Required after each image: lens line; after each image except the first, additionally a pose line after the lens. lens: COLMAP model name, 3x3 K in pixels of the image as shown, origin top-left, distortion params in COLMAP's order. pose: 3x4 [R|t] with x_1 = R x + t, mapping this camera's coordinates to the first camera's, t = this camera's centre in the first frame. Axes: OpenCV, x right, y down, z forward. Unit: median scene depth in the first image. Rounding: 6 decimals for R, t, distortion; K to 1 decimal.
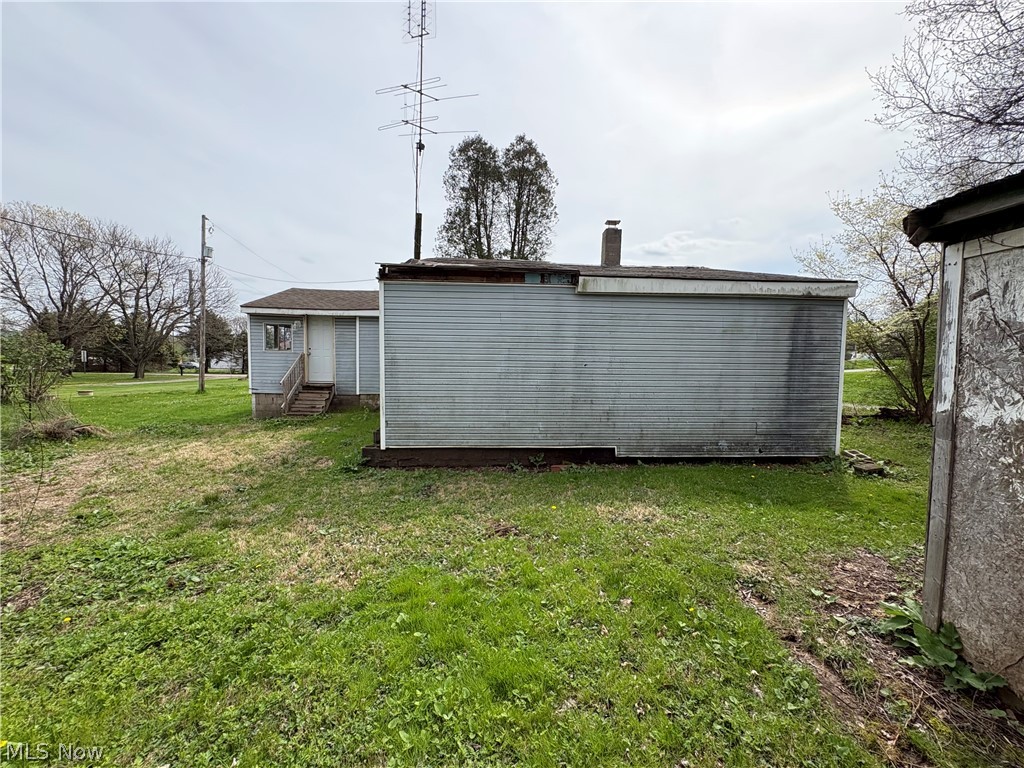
lens RADIAL K [[406.5, 0, 512.0], [0, 406.5, 384.0], [0, 0, 1]] dist [0.000739, 0.000079]
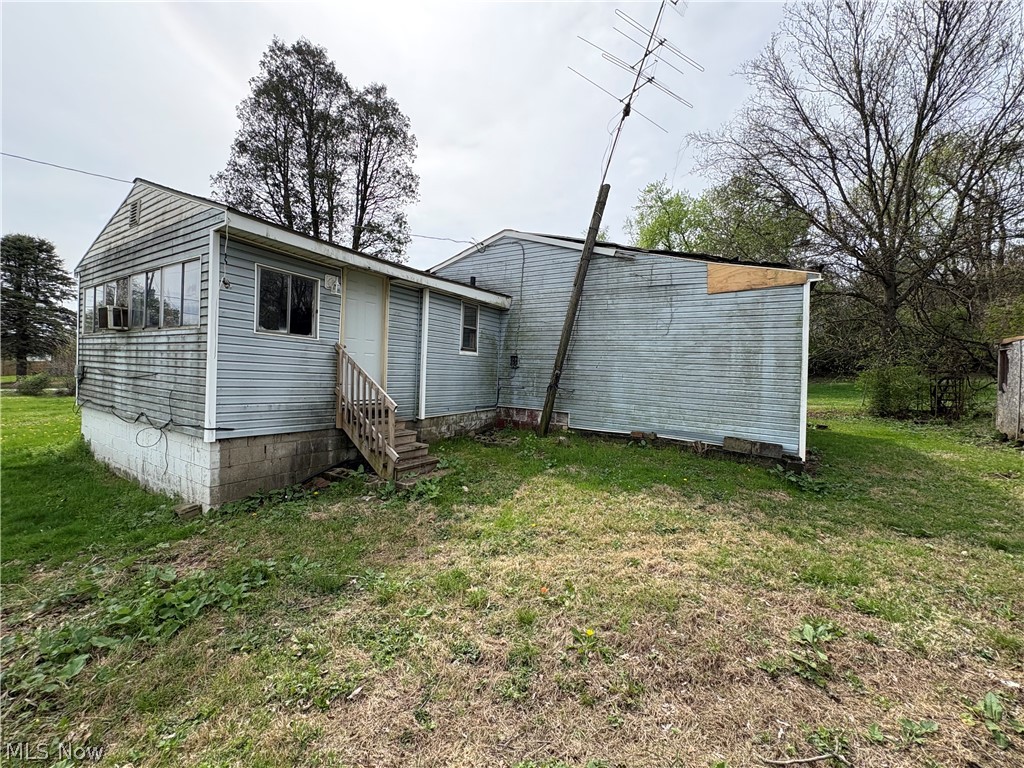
lens RADIAL K [[406.5, 0, 512.0], [0, 406.5, 384.0], [0, 0, 1]] dist [0.000739, 0.000079]
pose [[0.571389, -0.000914, 0.820679, -0.786649], [0.017490, 0.999786, -0.011063, -0.020221], [-0.820493, 0.020675, 0.571282, 0.557331]]
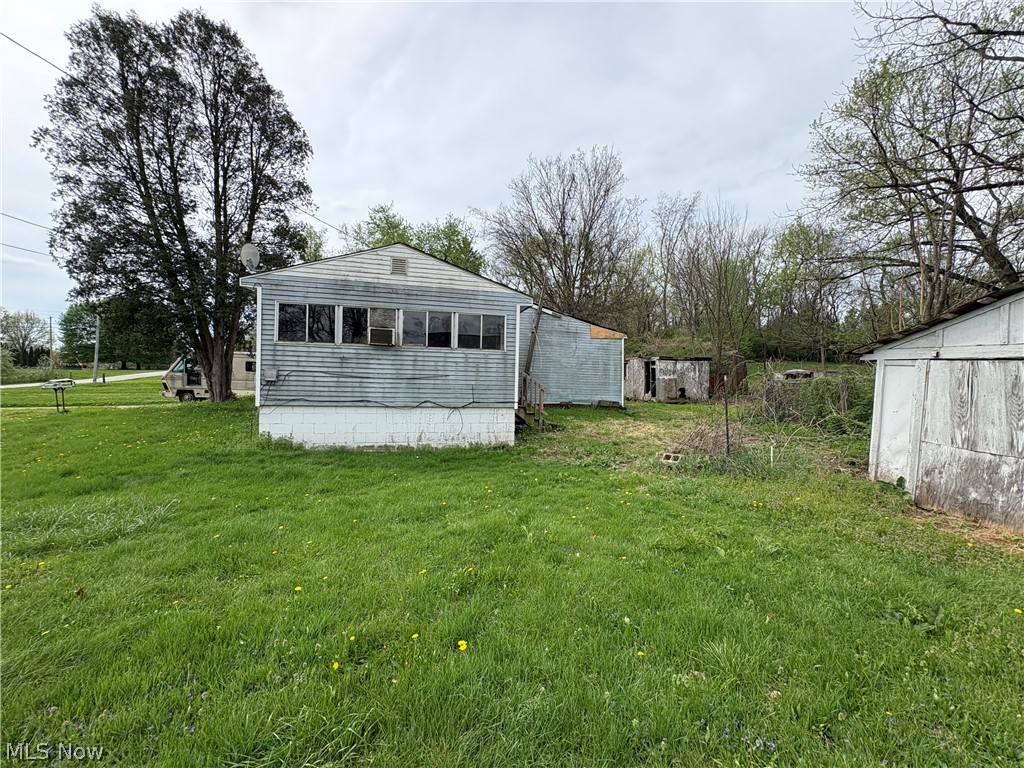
lens RADIAL K [[406.5, 0, 512.0], [0, 406.5, 384.0], [0, 0, 1]] dist [0.000739, 0.000079]
pose [[-0.187767, -0.007894, 0.982182, -1.366444], [0.042058, 0.998986, 0.016069, -0.034155], [-0.981313, 0.044326, -0.187245, 1.130303]]
